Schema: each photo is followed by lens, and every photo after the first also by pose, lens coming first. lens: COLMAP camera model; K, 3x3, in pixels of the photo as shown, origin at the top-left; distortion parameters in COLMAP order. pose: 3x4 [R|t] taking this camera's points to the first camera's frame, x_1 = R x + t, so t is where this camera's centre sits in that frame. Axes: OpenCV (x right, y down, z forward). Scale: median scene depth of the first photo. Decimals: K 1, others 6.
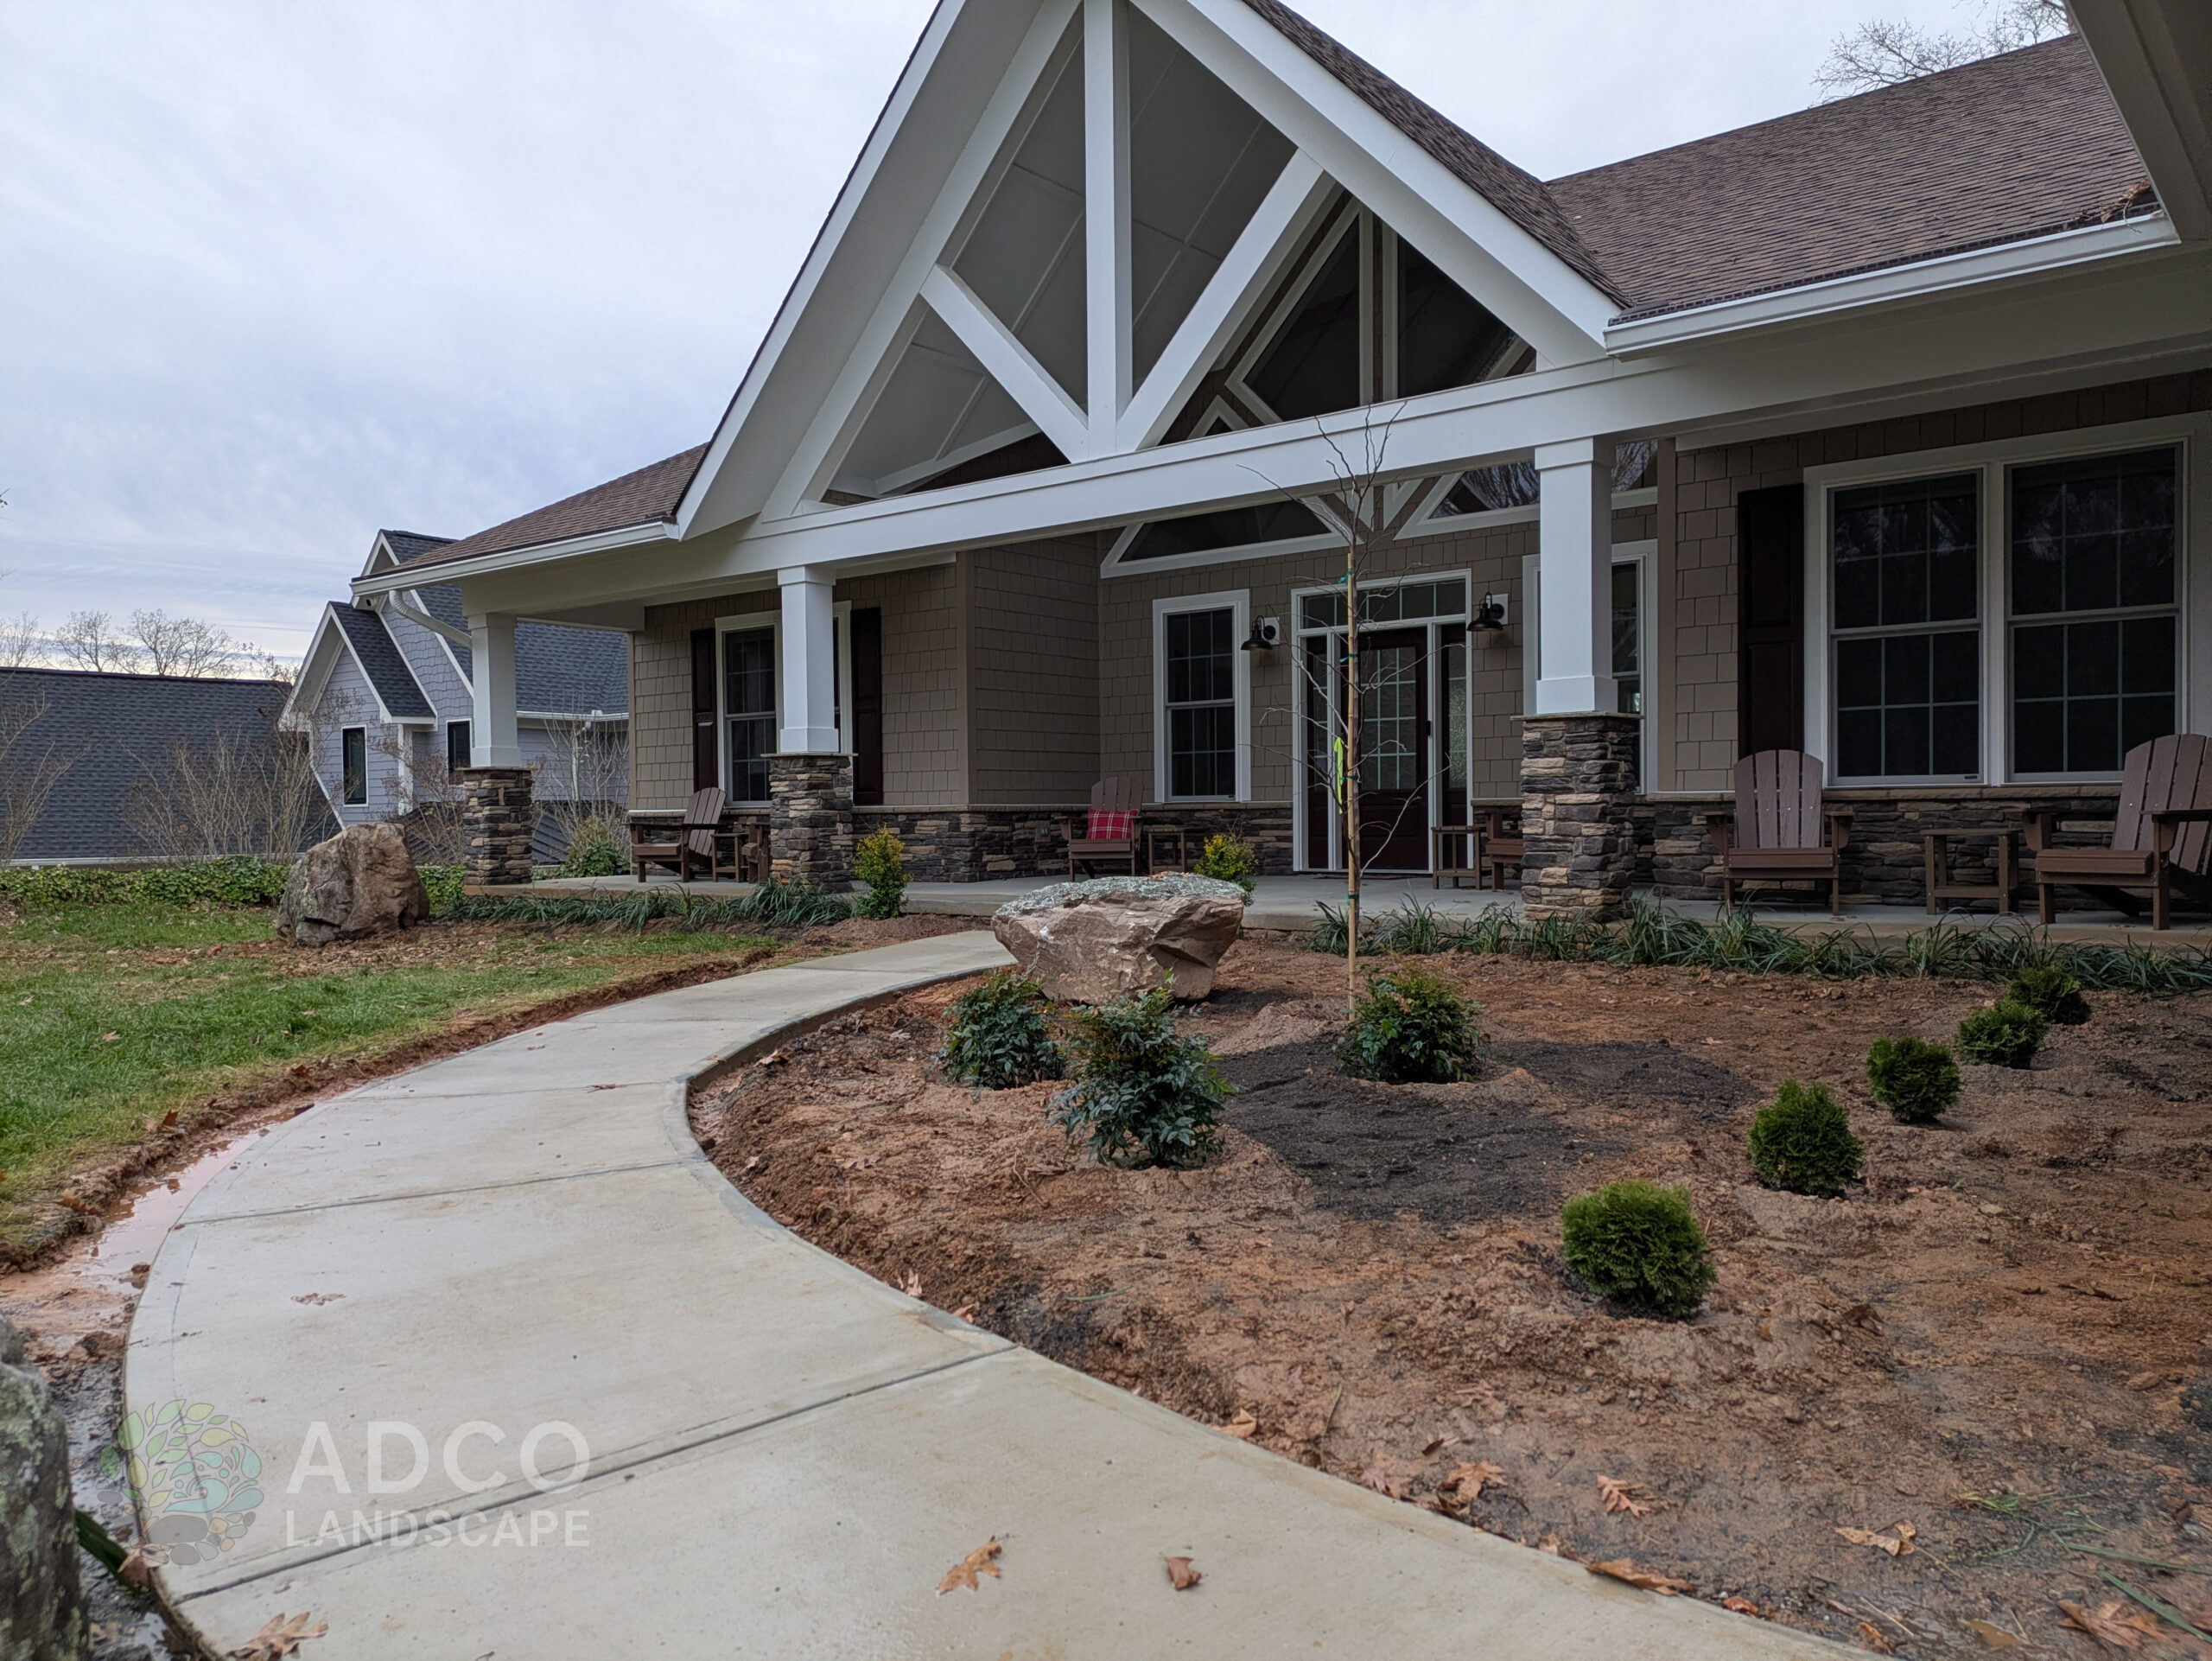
lens RADIAL K [[1613.1, 0, 1103.9], [0, 1613.1, 842.2], [0, 0, 1]] dist [0.076377, -0.073815]
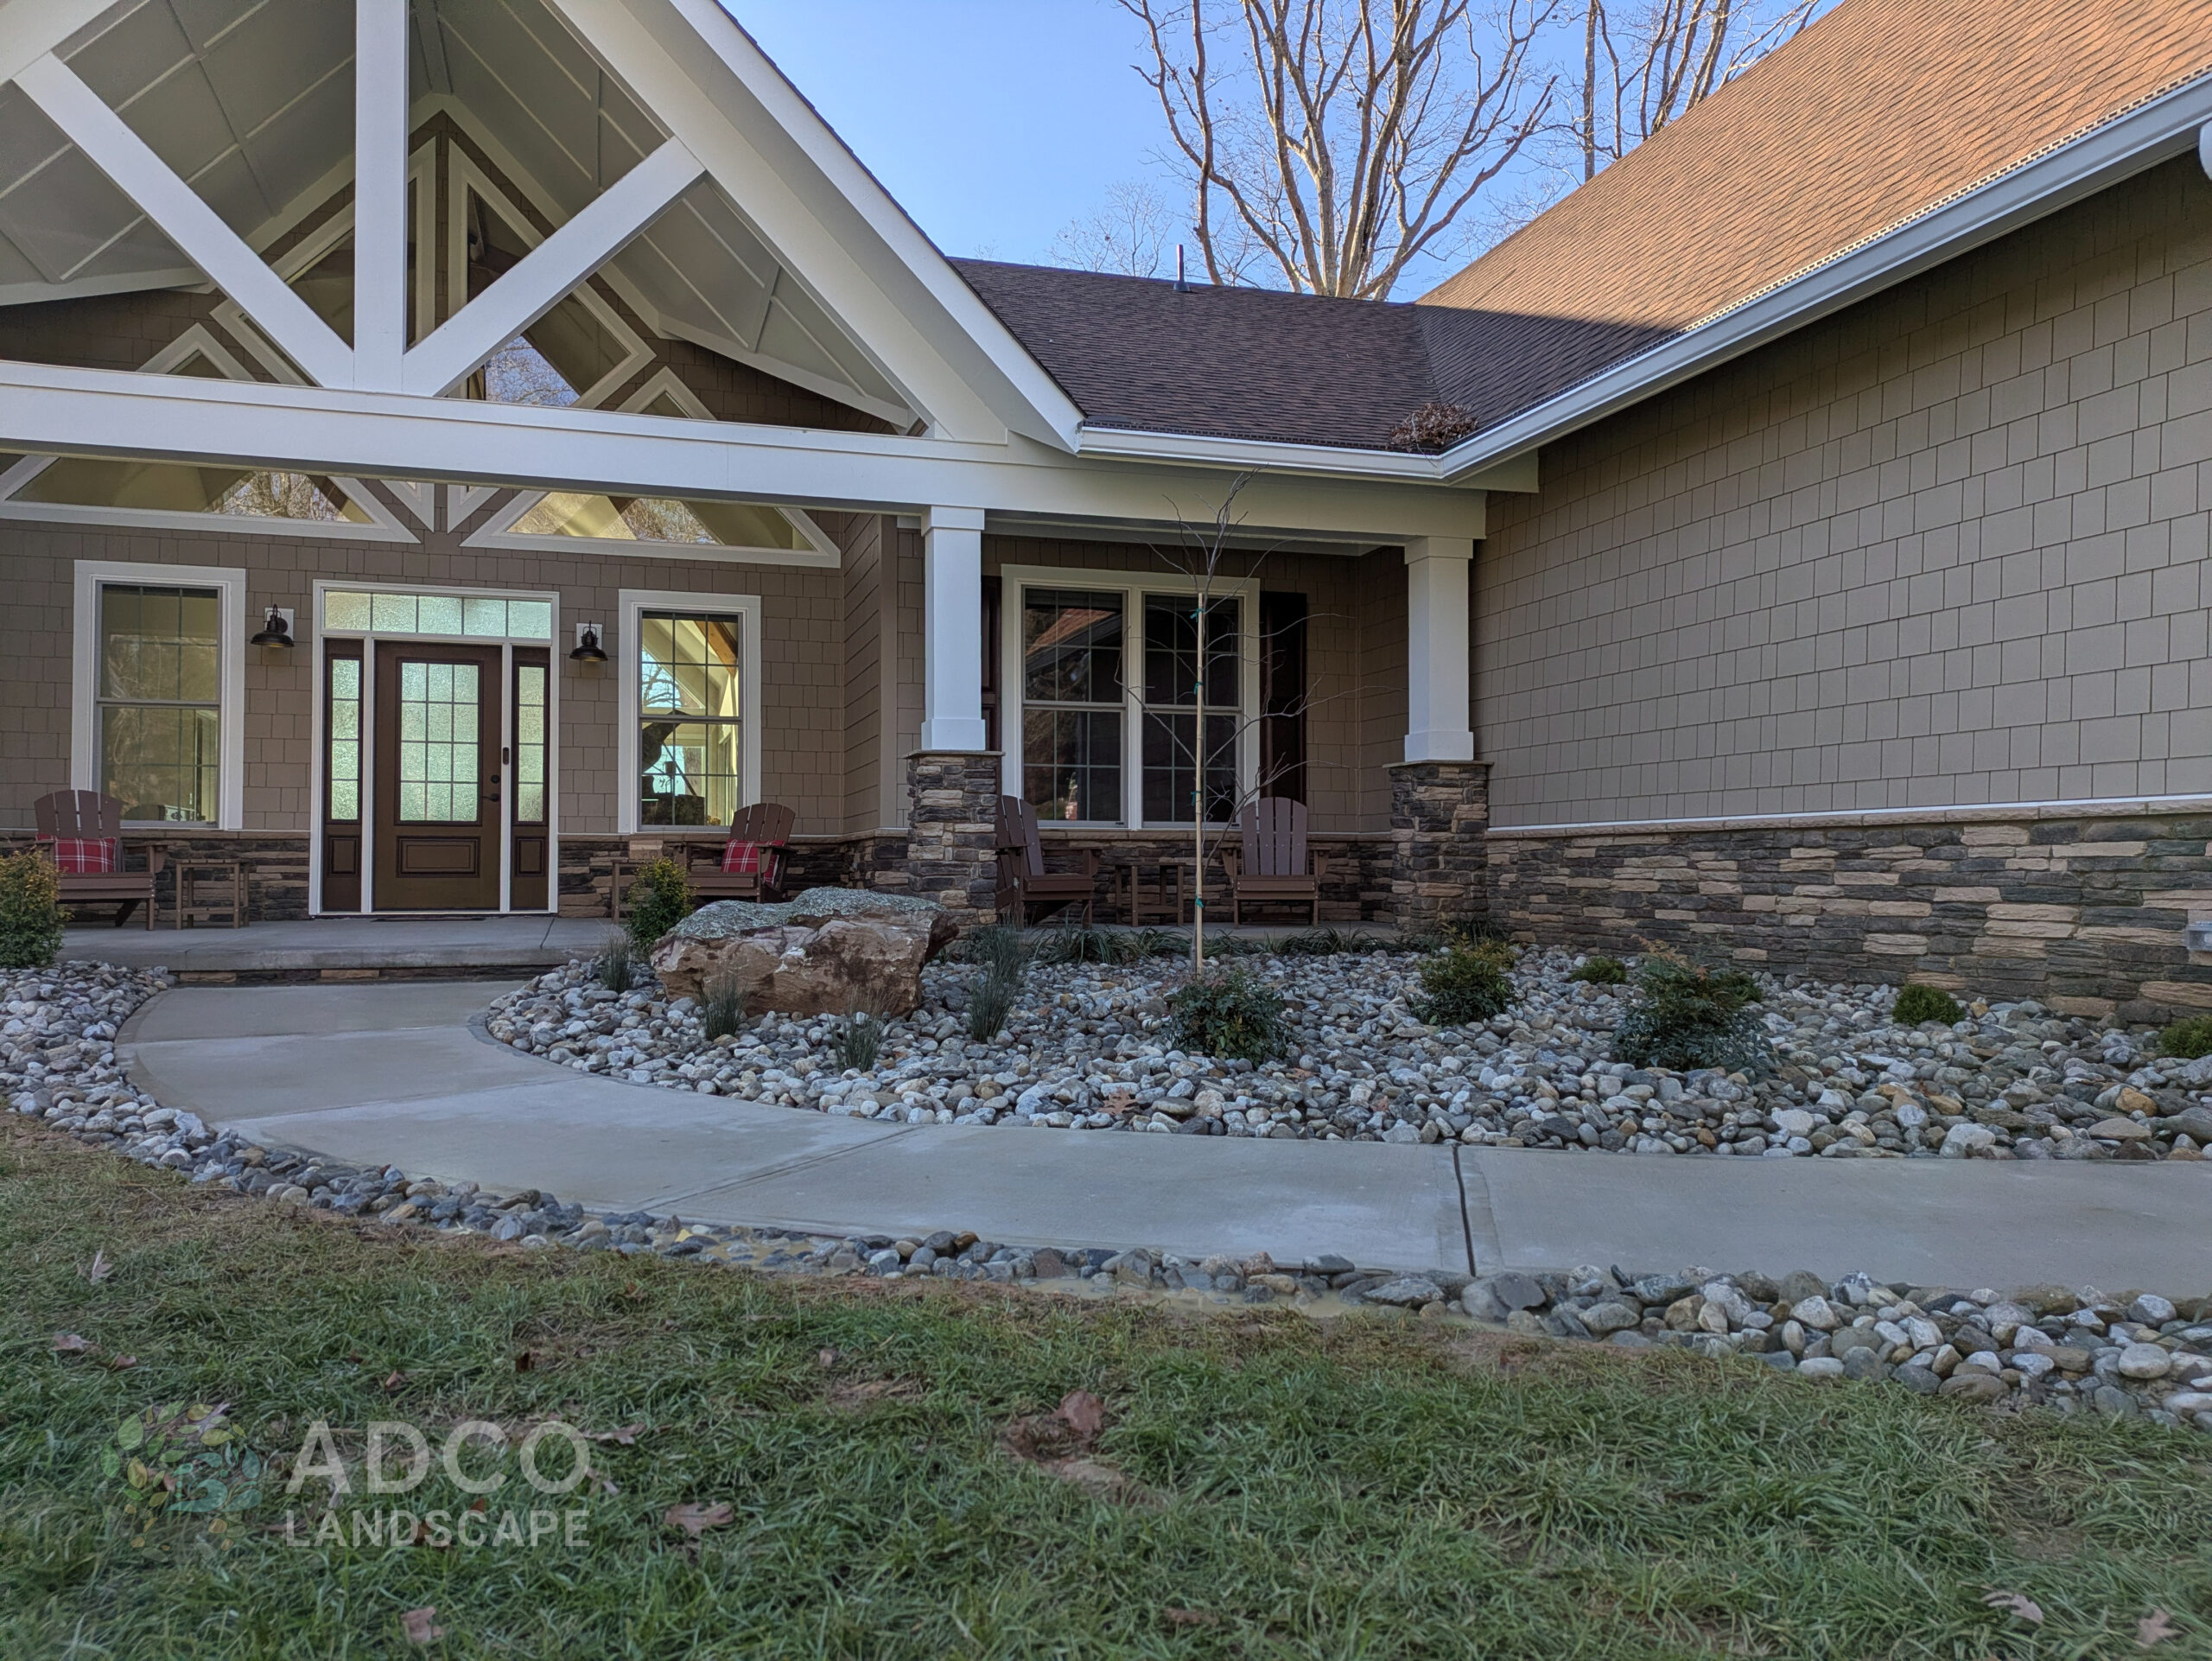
lens RADIAL K [[1613.1, 0, 1078.5], [0, 1613.1, 827.7], [0, 0, 1]] dist [0.076377, -0.073815]
pose [[0.562500, 0.035266, 0.826045, -0.394835], [0.007057, 0.998849, -0.047449, 0.017656], [-0.826767, 0.032520, 0.561604, 0.216963]]
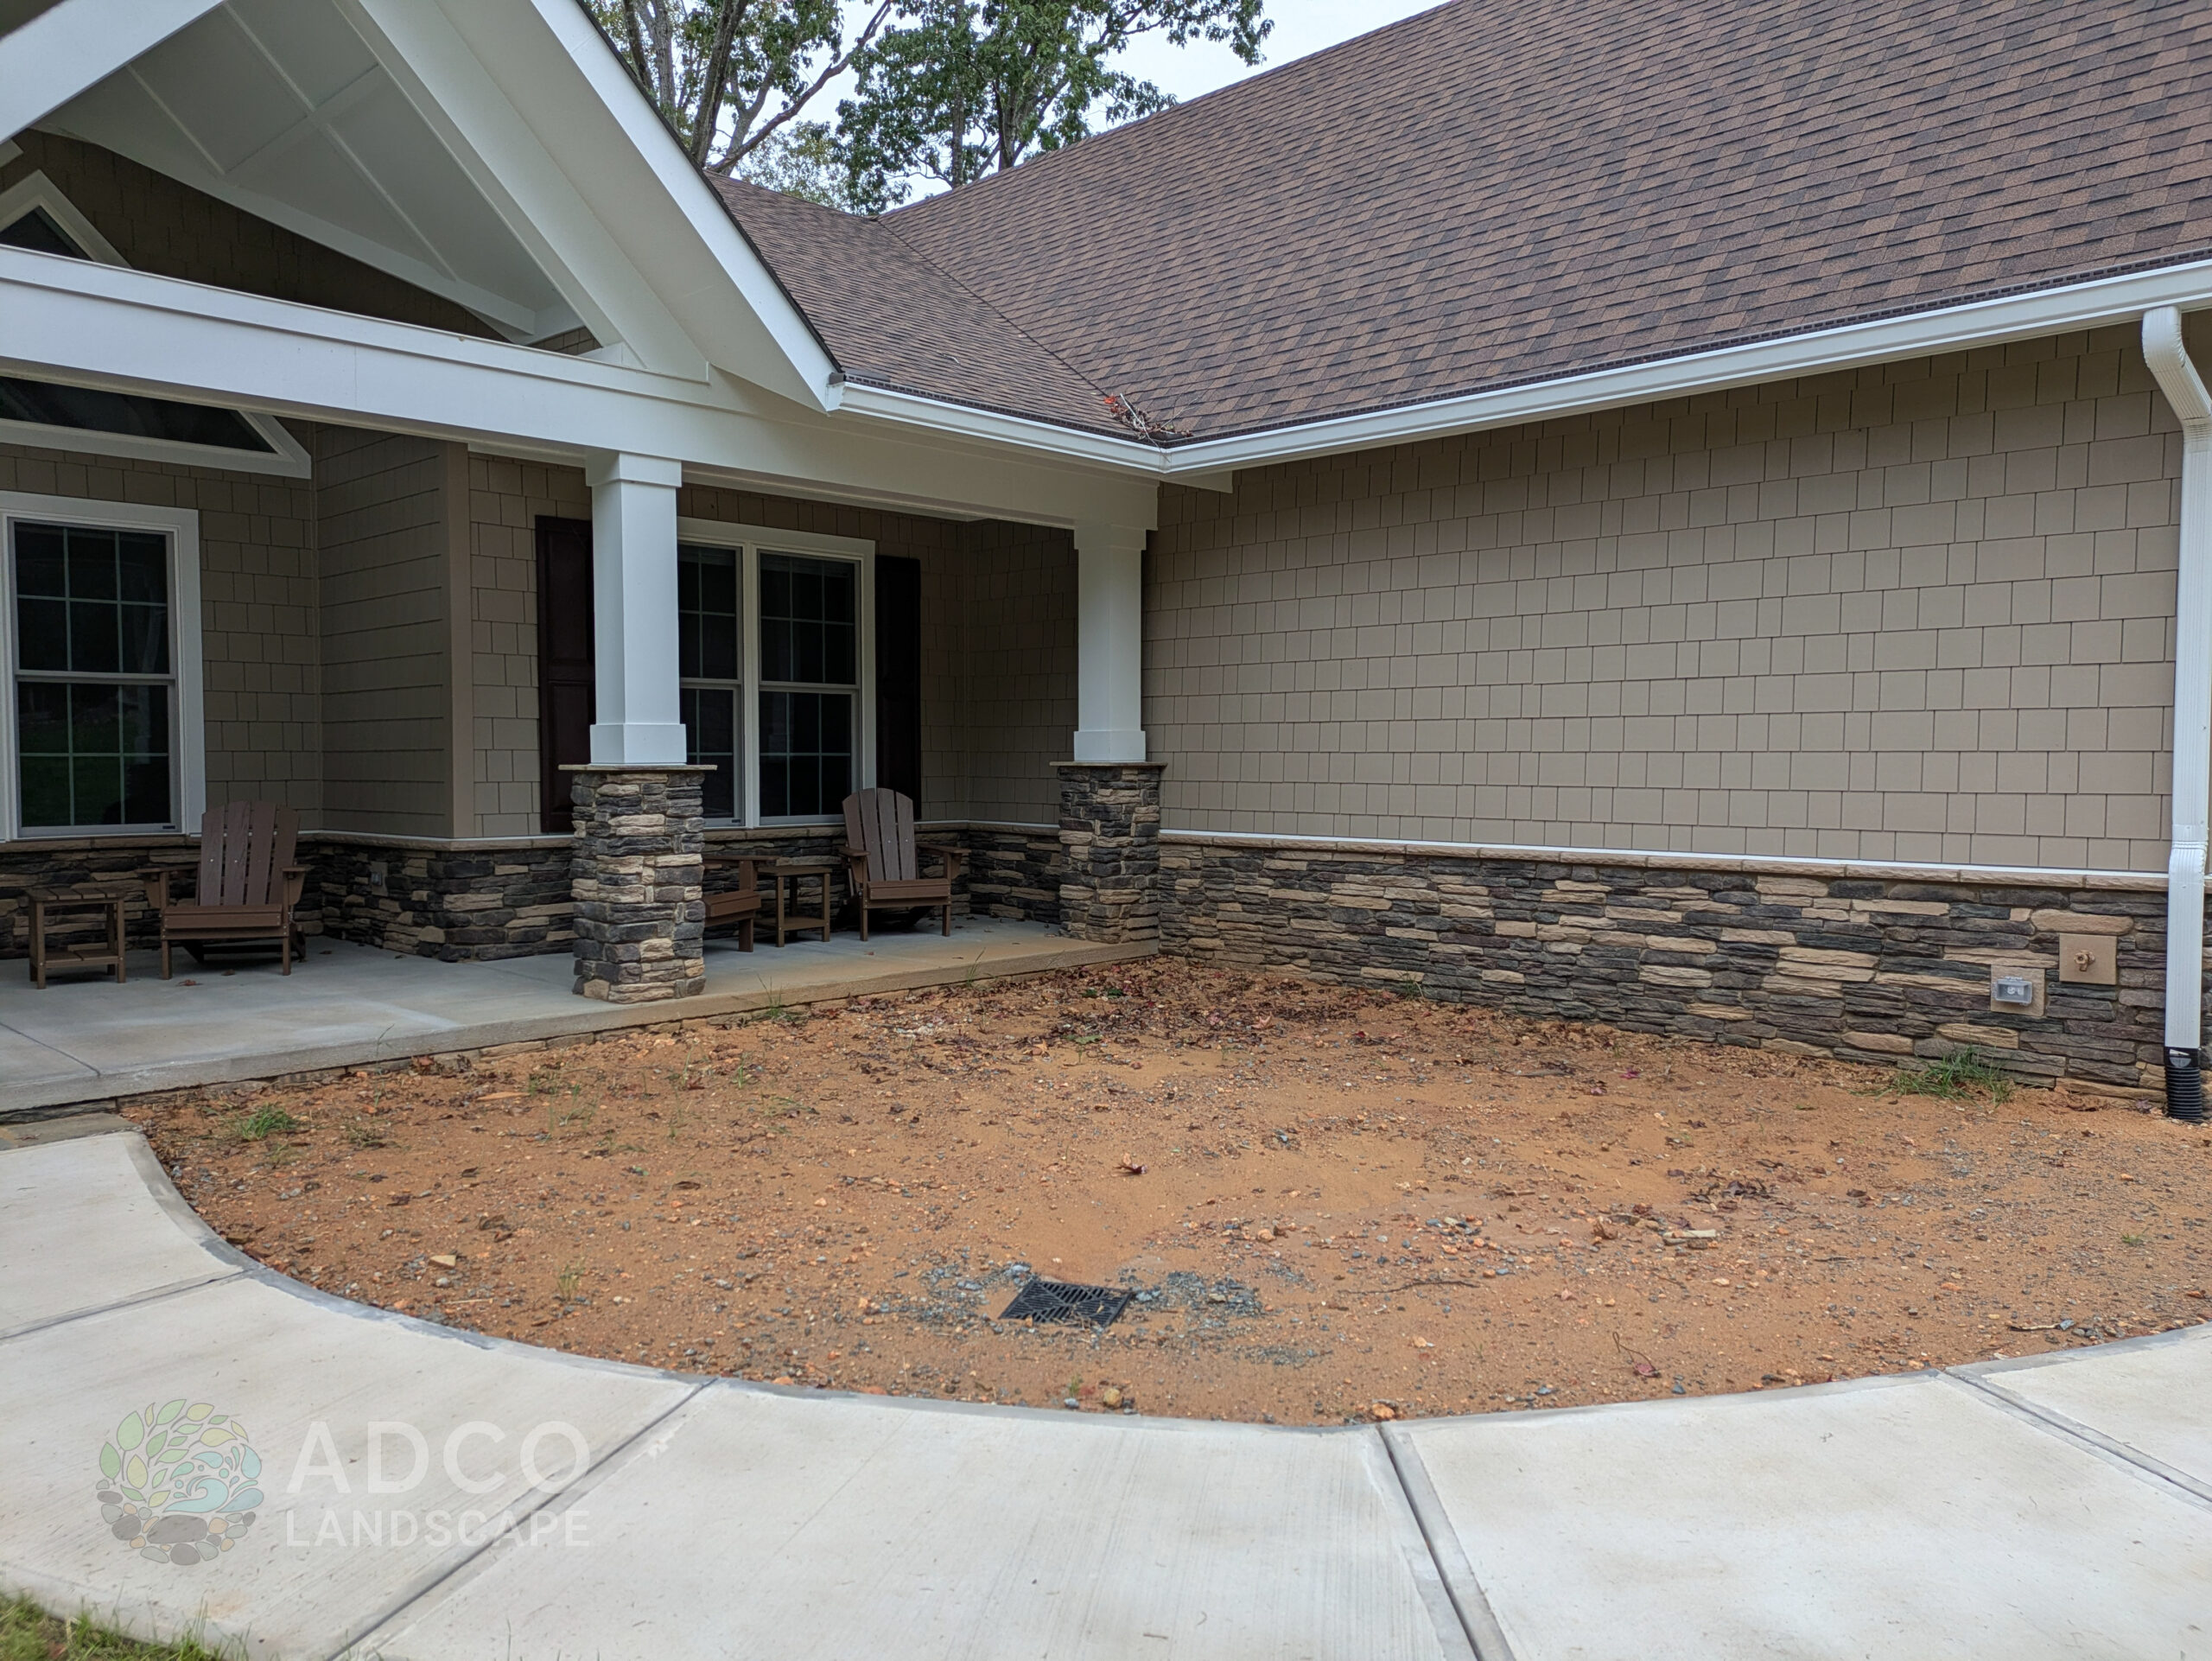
lens RADIAL K [[1613.1, 0, 1113.6], [0, 1613.1, 812.3], [0, 0, 1]] dist [0.076377, -0.073815]
pose [[0.080827, -0.023343, 0.996455, -0.396426], [0.017035, 0.999612, 0.022035, -0.046840], [-0.996583, 0.015194, 0.081193, 0.465670]]
